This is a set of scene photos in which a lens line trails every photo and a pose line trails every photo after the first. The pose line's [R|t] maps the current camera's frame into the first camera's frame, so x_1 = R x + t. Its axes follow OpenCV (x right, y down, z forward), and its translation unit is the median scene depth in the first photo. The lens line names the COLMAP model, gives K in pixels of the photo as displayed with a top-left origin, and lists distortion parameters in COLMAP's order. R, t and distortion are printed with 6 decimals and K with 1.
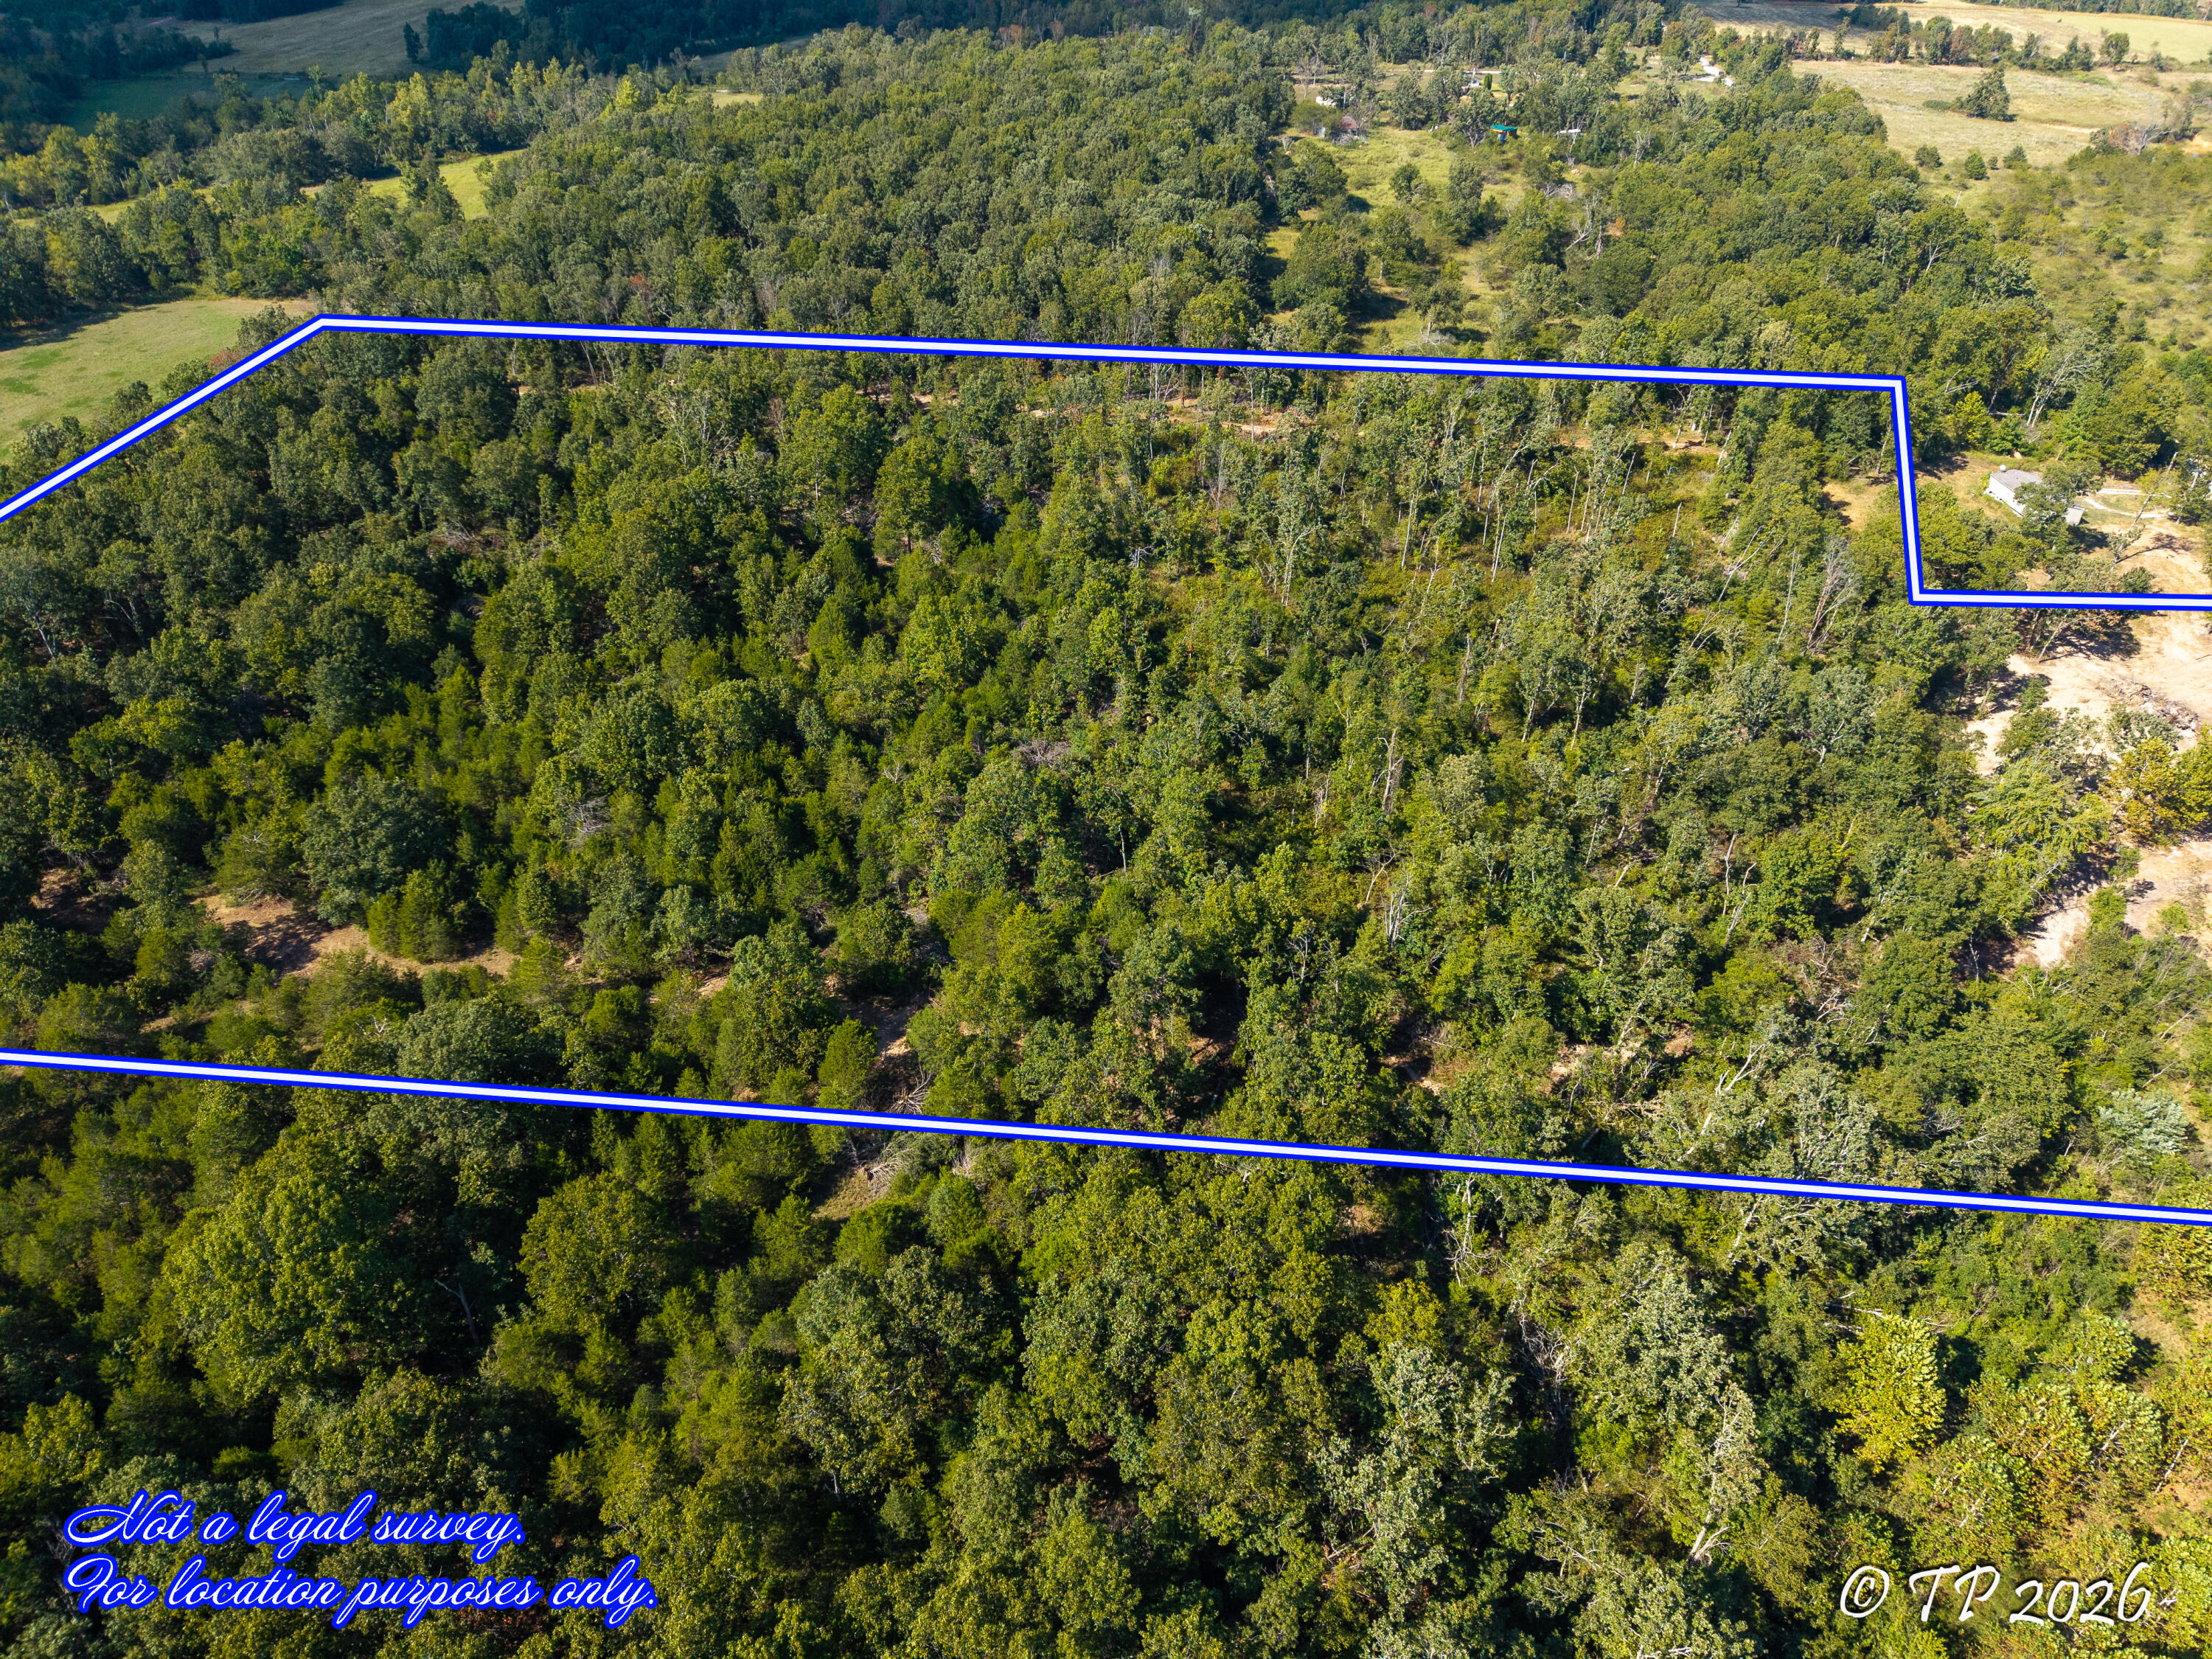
lens RADIAL K [[1479.9, 0, 1108.1], [0, 1479.9, 829.4], [0, 0, 1]] dist [0.034598, -0.028162]
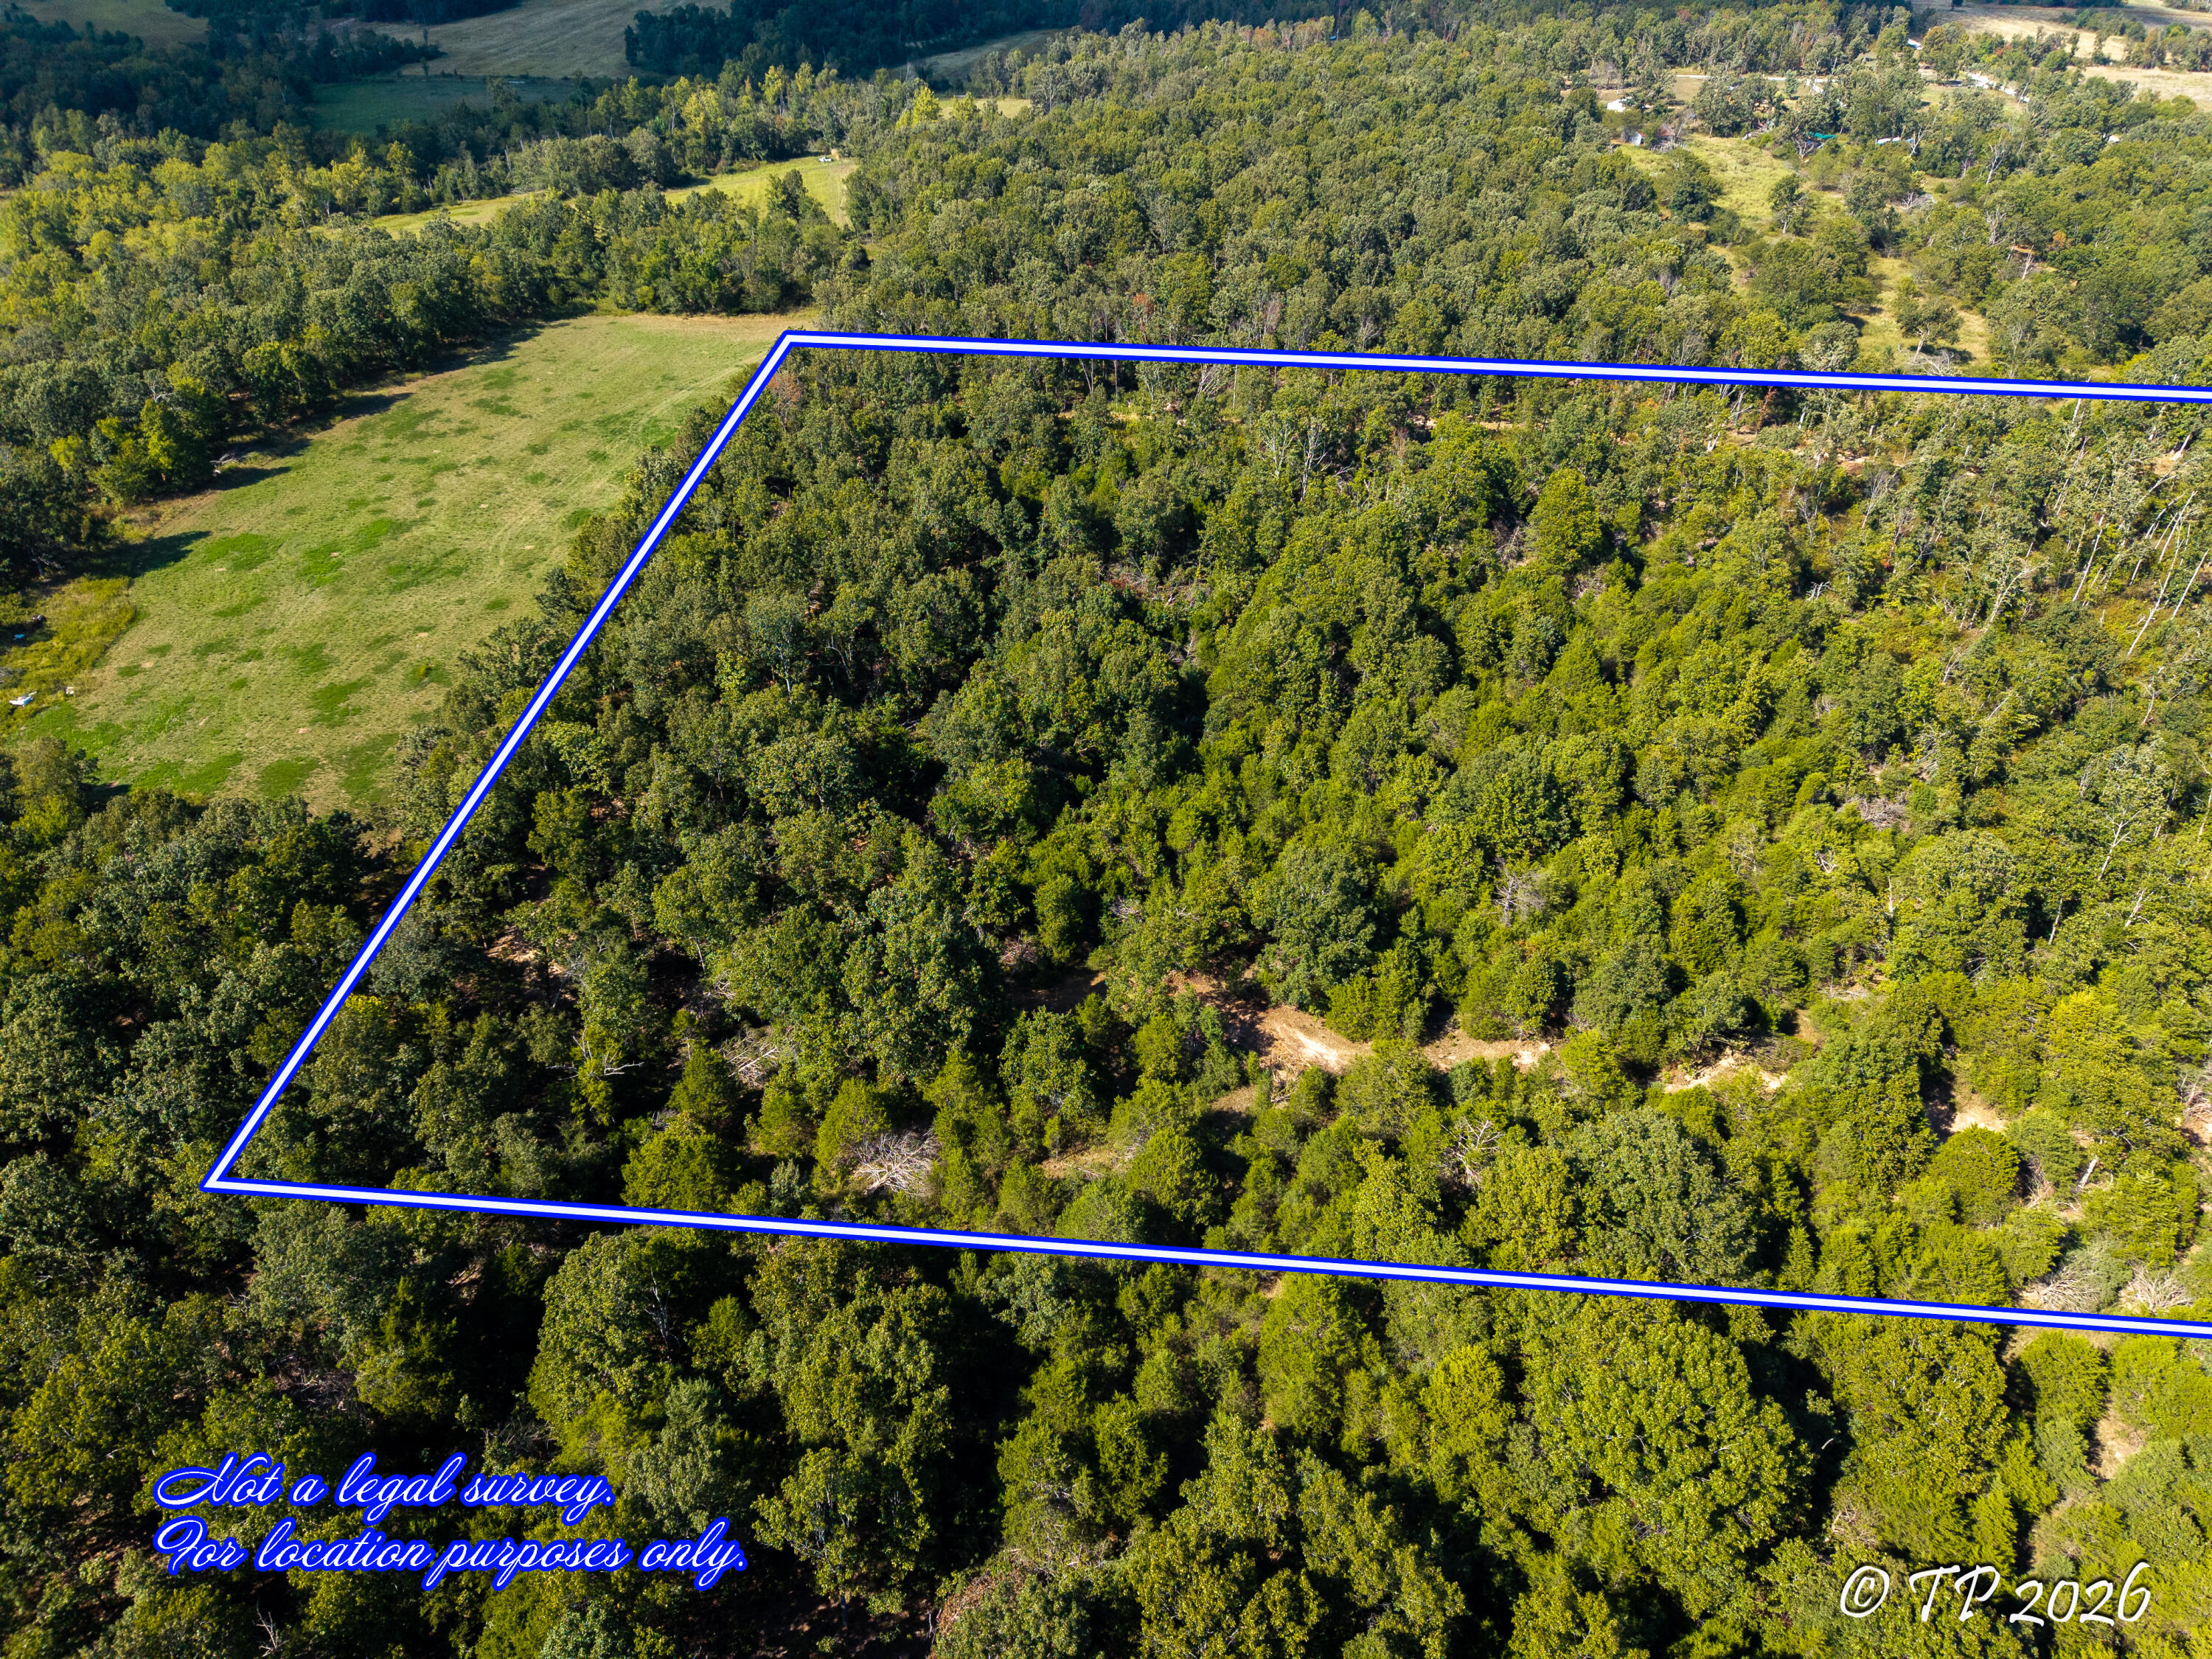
lens RADIAL K [[1479.9, 0, 1095.1], [0, 1479.9, 819.3], [0, 0, 1]] dist [0.034598, -0.028162]
pose [[0.999989, -0.000286, 0.004744, -0.211365], [0.000311, 0.999986, -0.005243, -0.016995], [-0.004742, 0.005244, 0.999975, 0.026709]]
